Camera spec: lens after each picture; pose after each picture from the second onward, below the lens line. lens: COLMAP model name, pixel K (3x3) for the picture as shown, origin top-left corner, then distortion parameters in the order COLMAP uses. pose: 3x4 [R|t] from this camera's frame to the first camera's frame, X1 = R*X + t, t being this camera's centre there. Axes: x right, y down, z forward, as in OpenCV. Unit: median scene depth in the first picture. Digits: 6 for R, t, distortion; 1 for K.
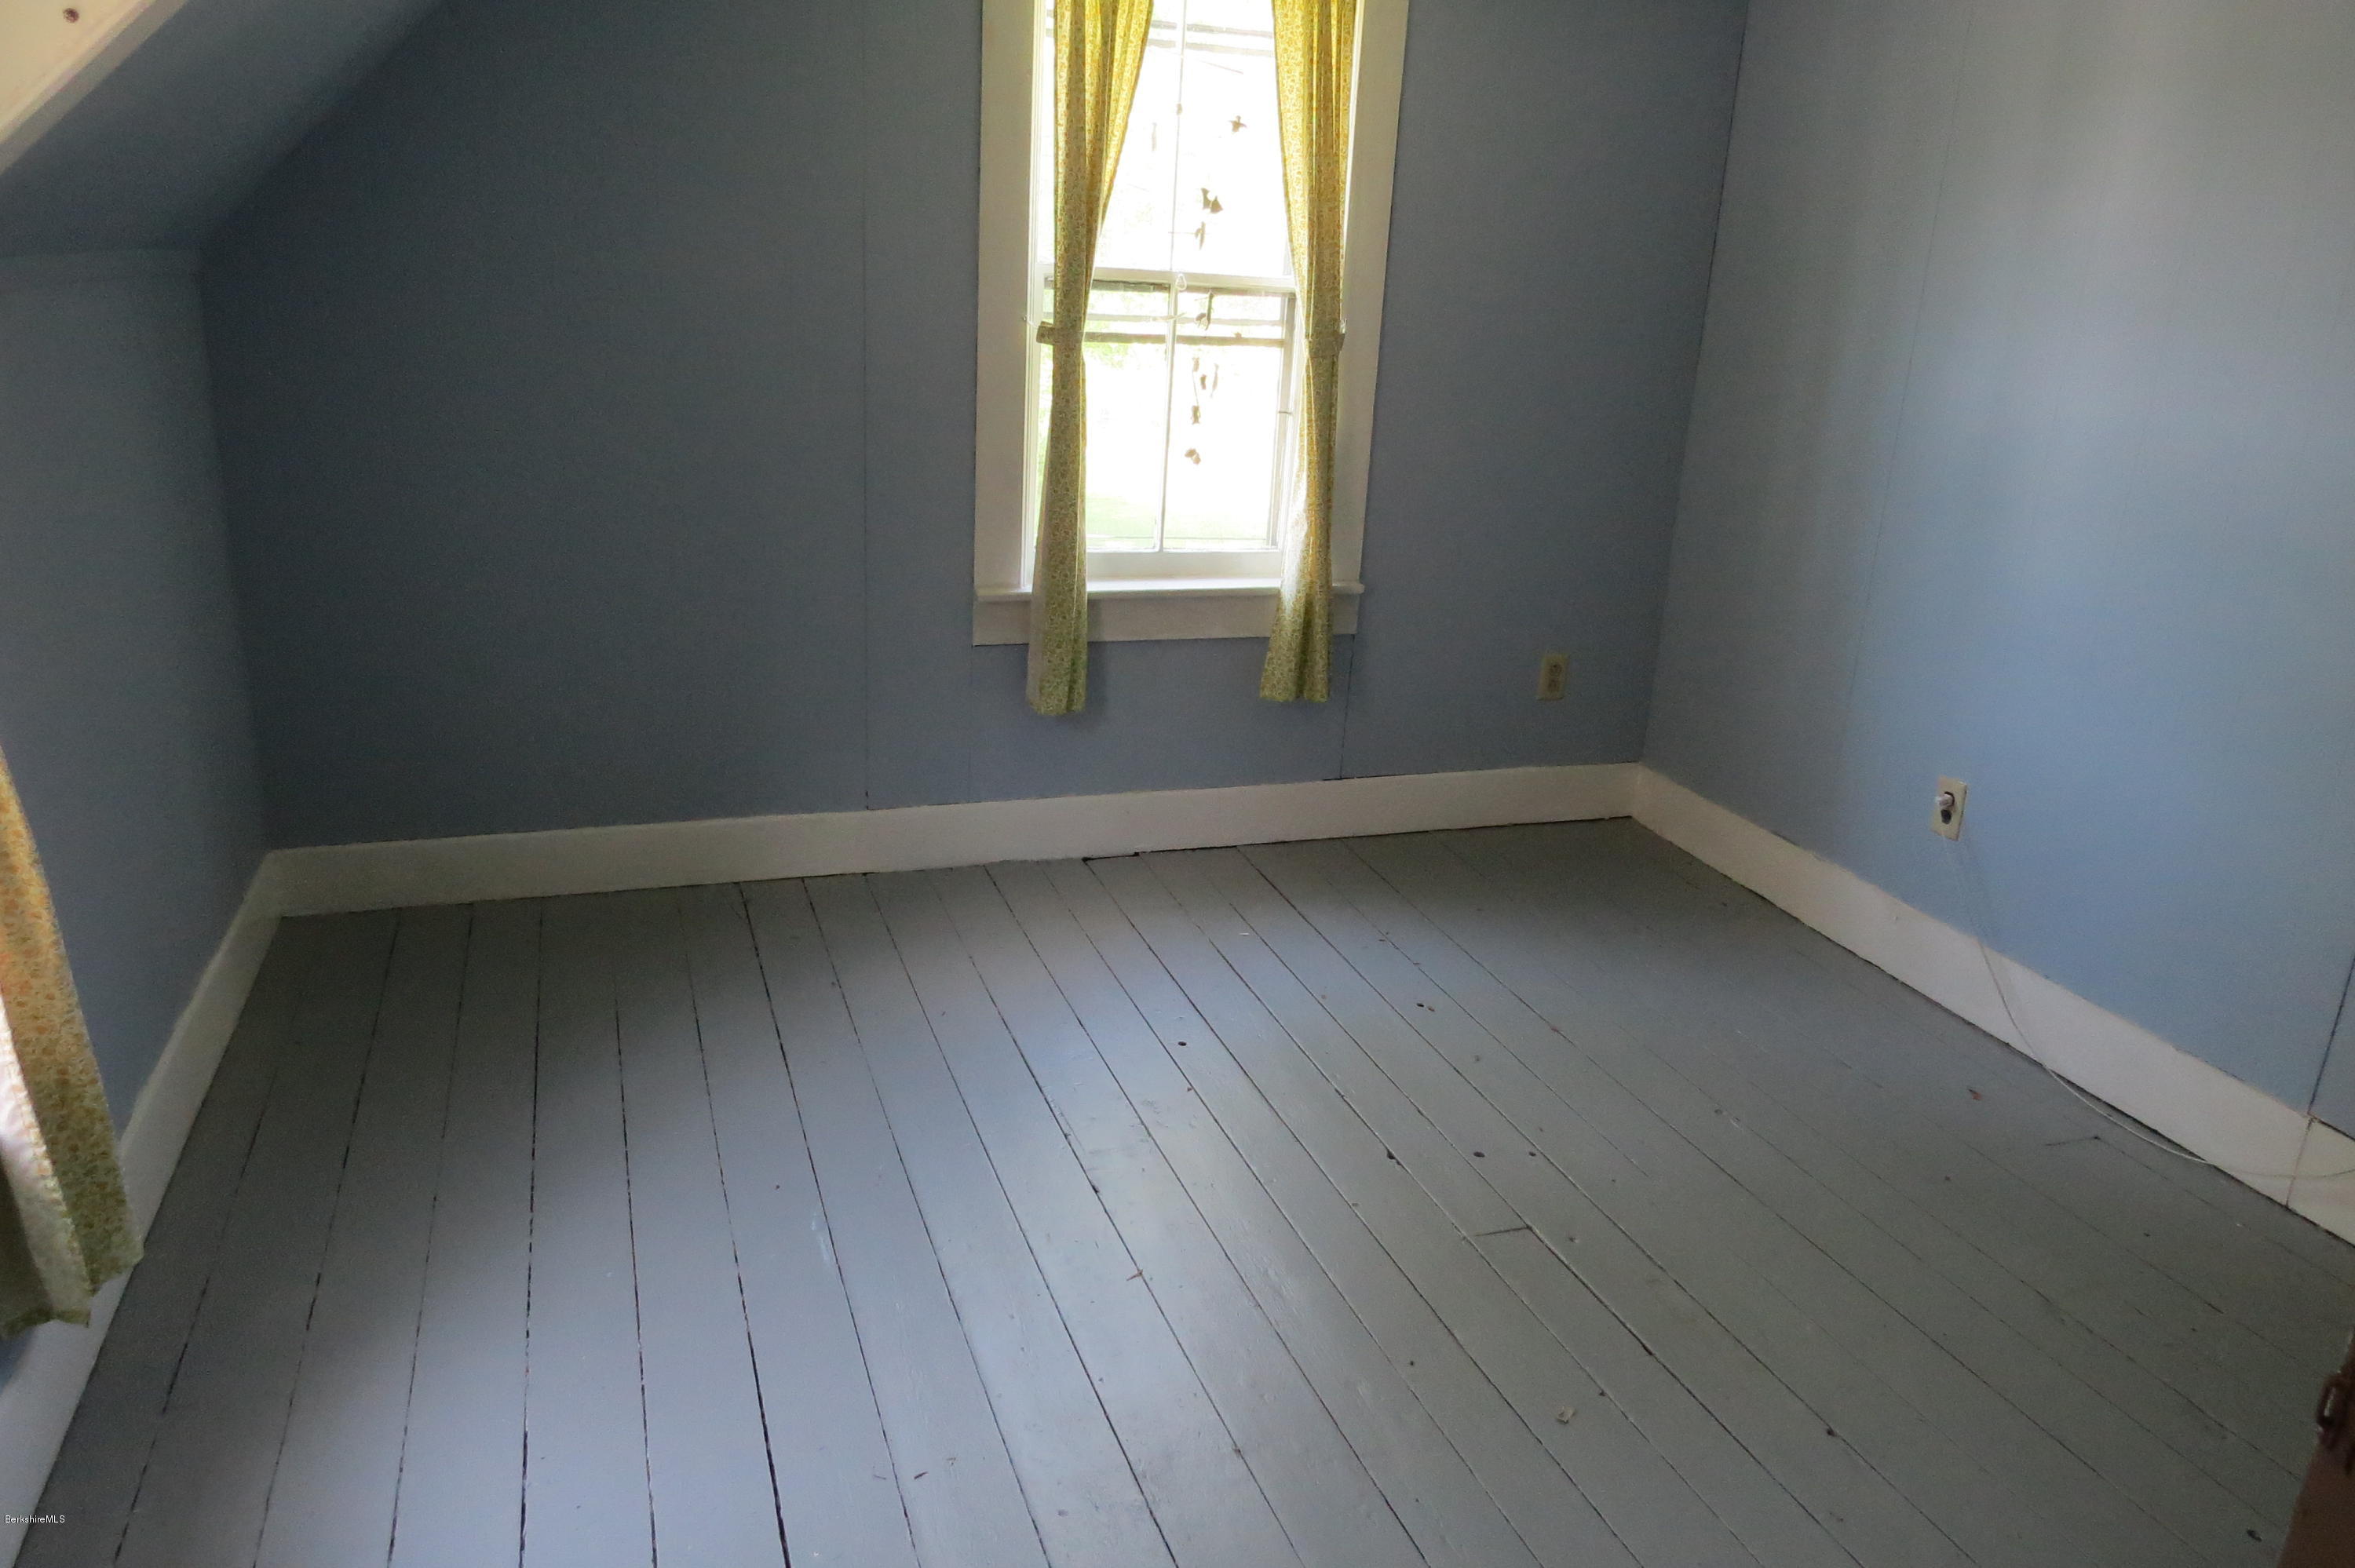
lens RADIAL K [[1673.2, 0, 1184.0], [0, 1673.2, 782.9], [0, 0, 1]] dist [-0.022731, 0.009101]
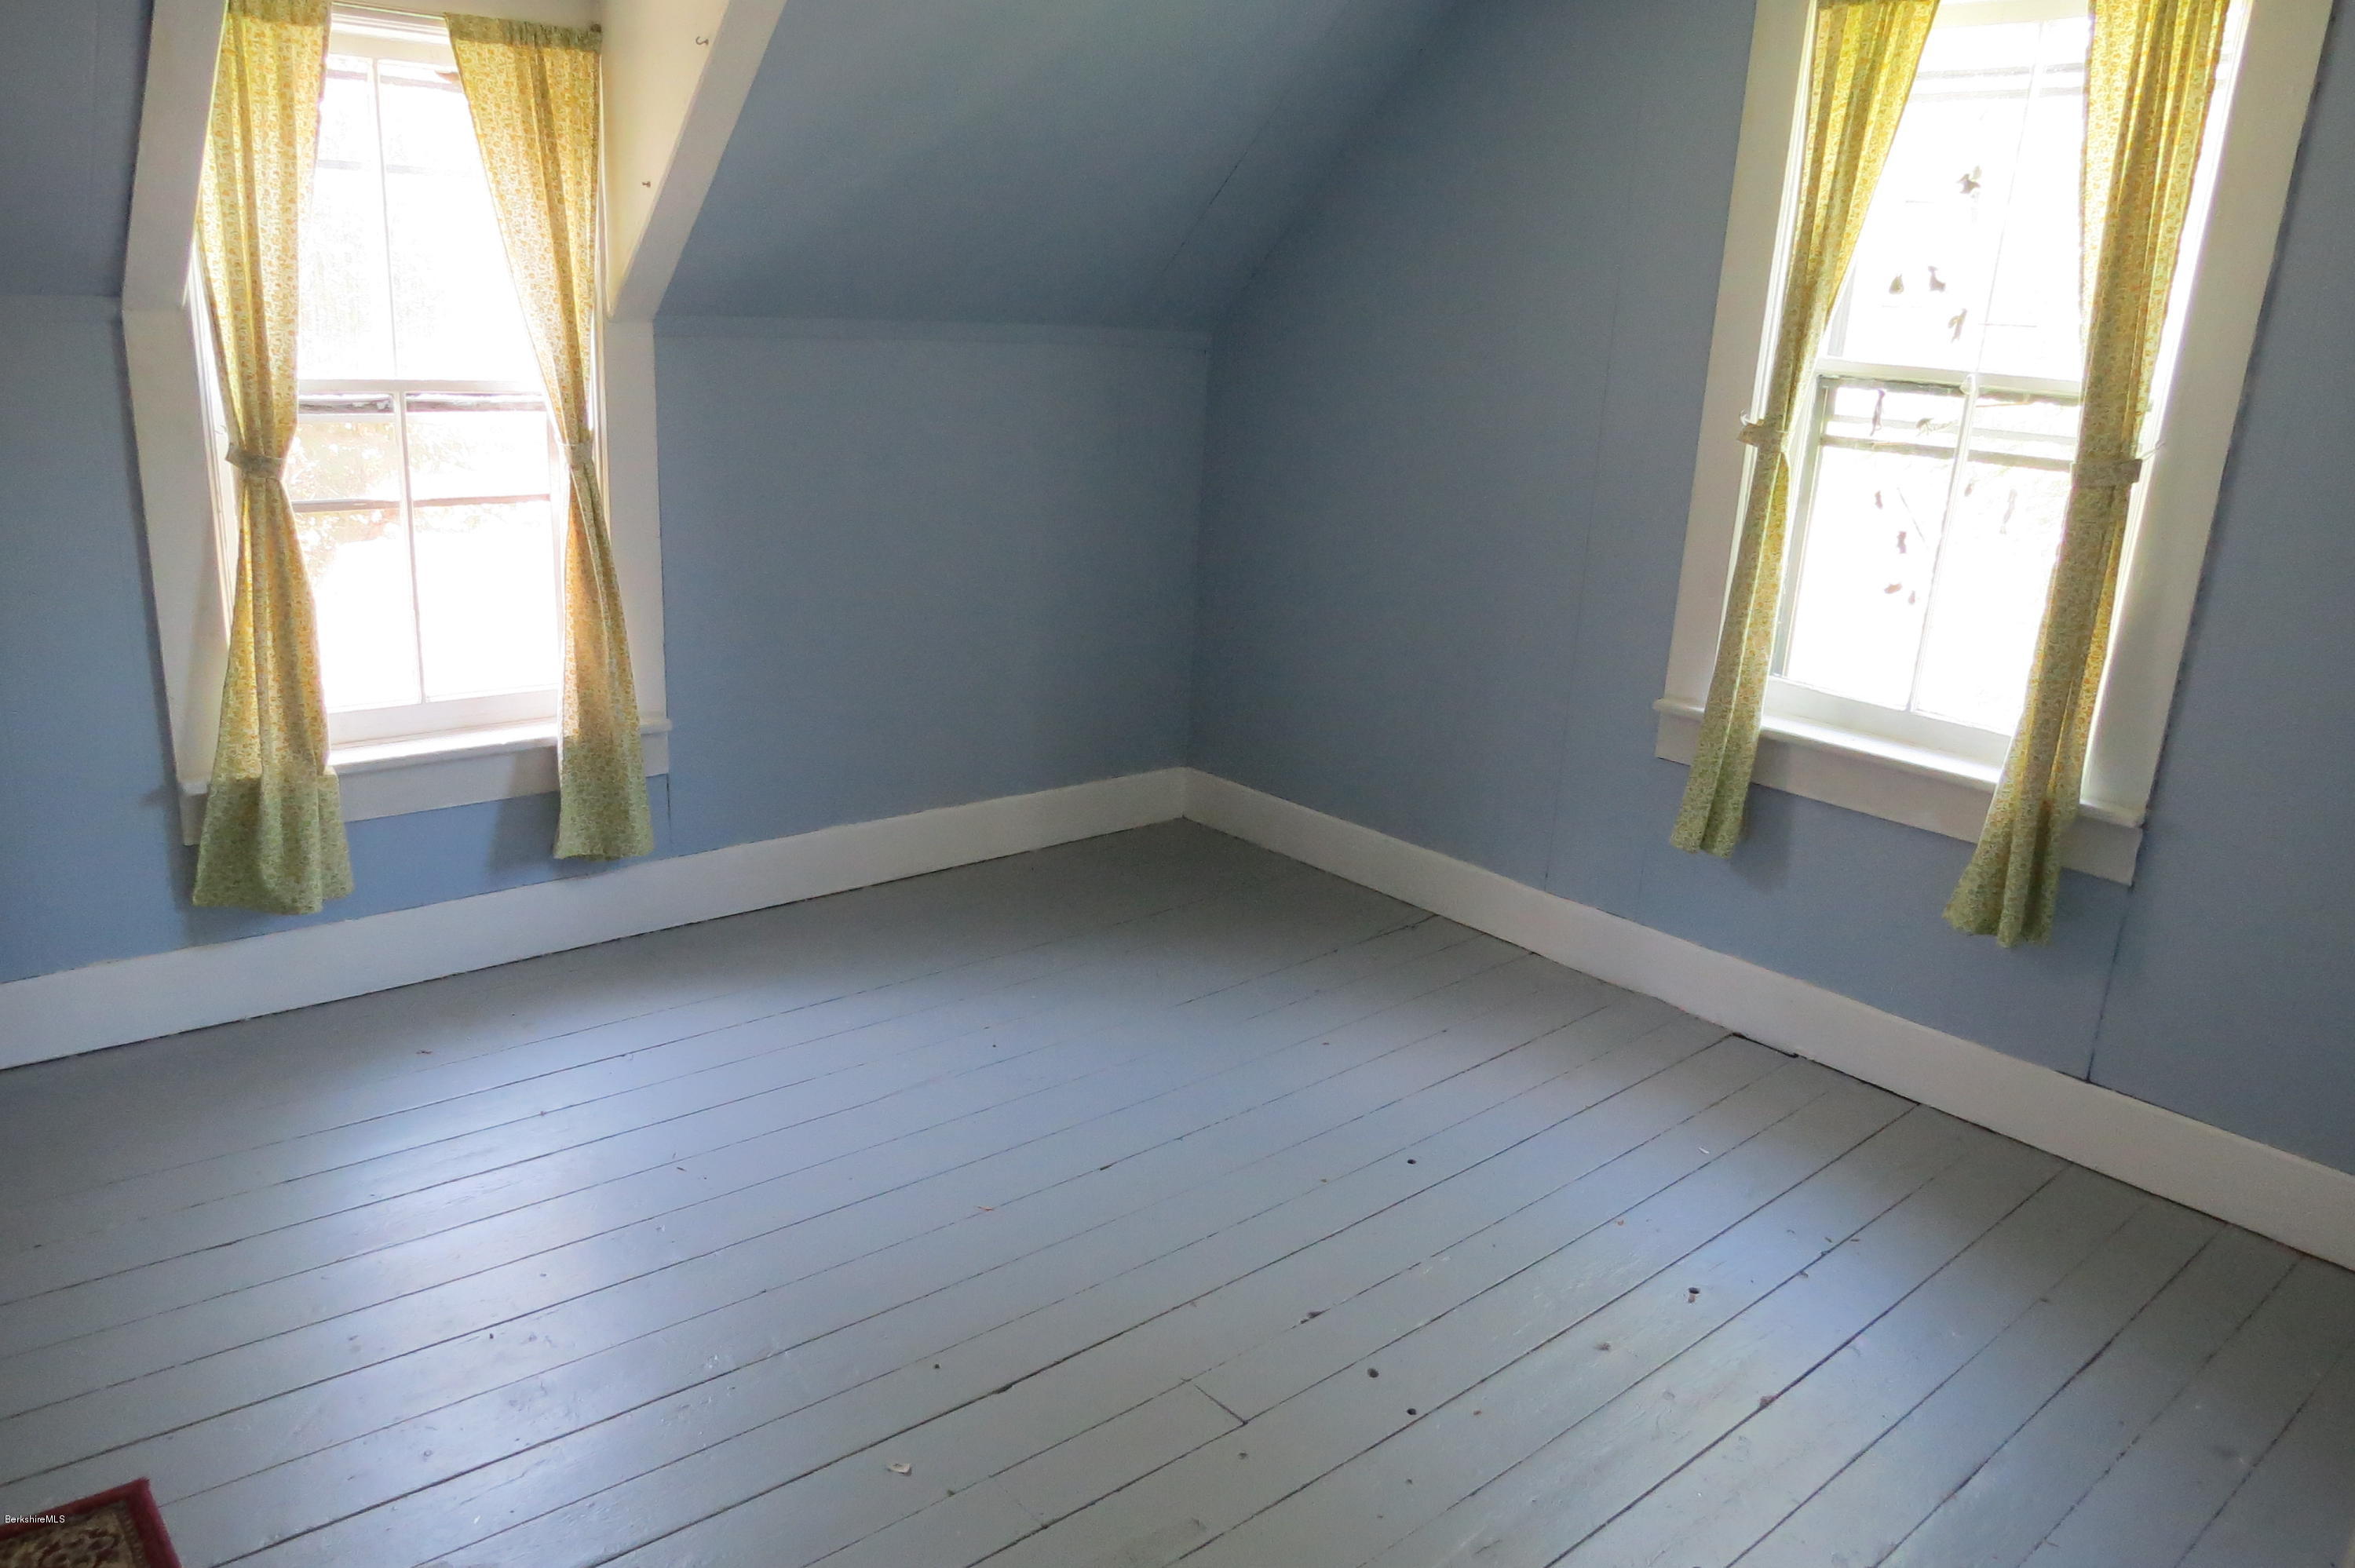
lens RADIAL K [[1673.2, 0, 1172.8], [0, 1673.2, 780.2], [0, 0, 1]] dist [-0.022731, 0.009101]
pose [[0.356341, 0.224112, -0.907080, 0.627466], [-0.314334, 0.942976, 0.109497, -0.086531], [0.879895, 0.246108, 0.406468, 0.381351]]
